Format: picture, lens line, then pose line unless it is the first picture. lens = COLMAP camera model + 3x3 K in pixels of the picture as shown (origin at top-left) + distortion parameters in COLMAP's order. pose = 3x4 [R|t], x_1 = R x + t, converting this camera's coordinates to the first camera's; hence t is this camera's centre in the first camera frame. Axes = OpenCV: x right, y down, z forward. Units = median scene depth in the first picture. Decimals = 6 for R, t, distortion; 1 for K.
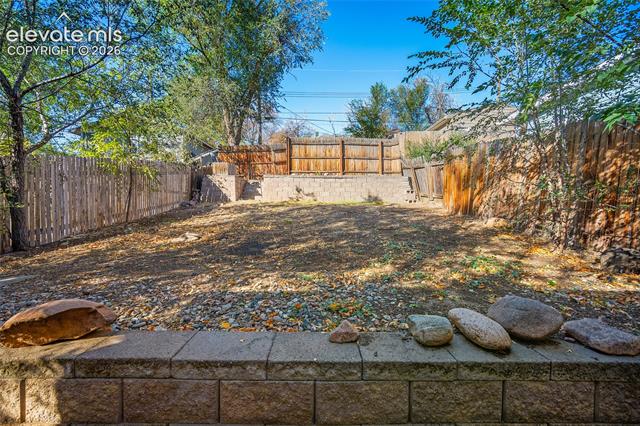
lens RADIAL K [[257.6, 0, 322.1], [0, 257.6, 209.8], [0, 0, 1]] dist [0.000030, 0.000192]
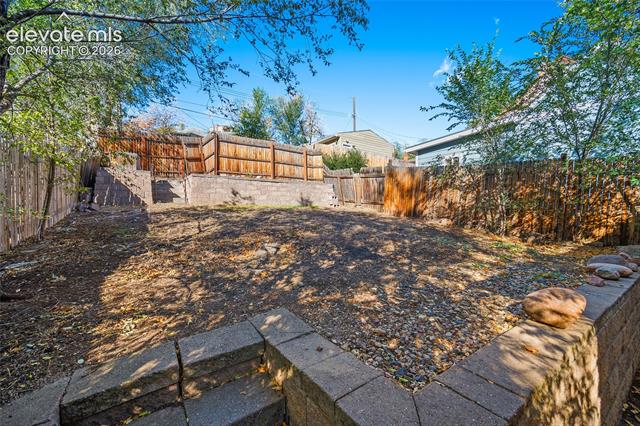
lens RADIAL K [[255.7, 0, 322.0], [0, 255.7, 208.6], [0, 0, 1]] dist [-0.001900, -0.000267]
pose [[0.833398, -0.001507, 0.552671, -0.334745], [0.008851, 0.999904, -0.010621, -0.008100], [-0.552602, 0.013743, 0.833332, 0.075385]]
